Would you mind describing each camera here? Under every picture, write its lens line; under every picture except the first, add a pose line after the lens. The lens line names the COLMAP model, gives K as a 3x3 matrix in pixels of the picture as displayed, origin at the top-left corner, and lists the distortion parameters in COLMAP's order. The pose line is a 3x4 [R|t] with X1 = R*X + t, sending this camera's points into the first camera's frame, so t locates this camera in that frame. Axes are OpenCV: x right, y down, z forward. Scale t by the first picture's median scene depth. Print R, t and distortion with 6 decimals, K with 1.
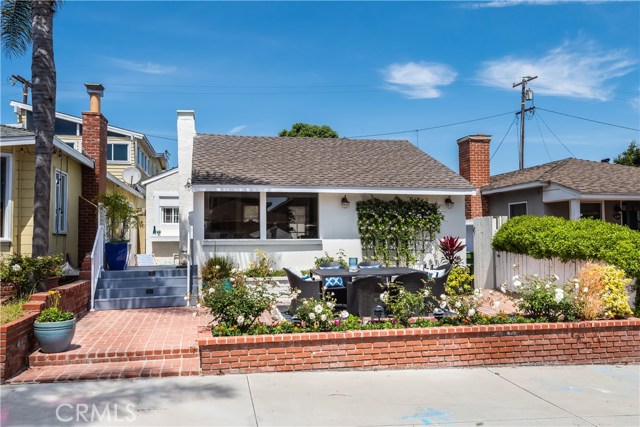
lens RADIAL K [[540.8, 0, 317.8], [0, 540.8, 218.4], [0, 0, 1]] dist [0.026450, 0.007551]
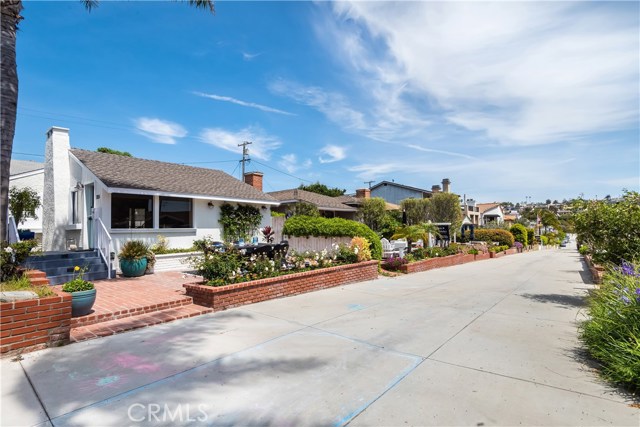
lens RADIAL K [[319.4, 0, 323.7], [0, 319.4, 210.1], [0, 0, 1]] dist [0.014901, -0.009351]
pose [[0.770488, 0.032726, 0.636613, -0.292313], [-0.009552, 0.999162, -0.039803, 0.018485], [-0.637383, 0.024587, 0.770155, 0.053729]]
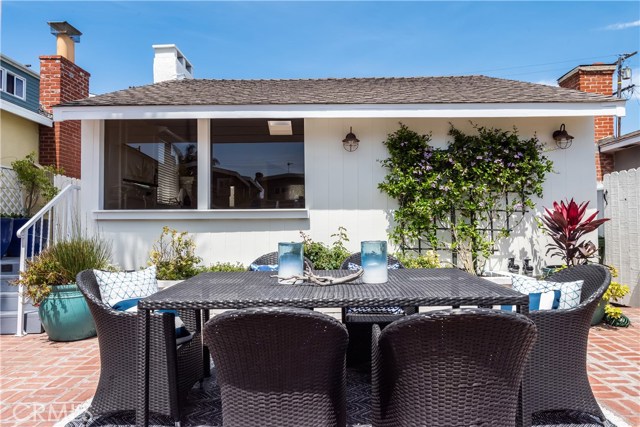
lens RADIAL K [[432.3, 0, 320.5], [0, 432.3, 214.5], [0, 0, 1]] dist [0.042453, -0.011365]
pose [[0.978659, -0.006812, -0.205377, 0.107432], [0.006747, 0.999977, -0.001015, 0.043511], [0.205379, -0.000392, 0.978682, 0.567207]]
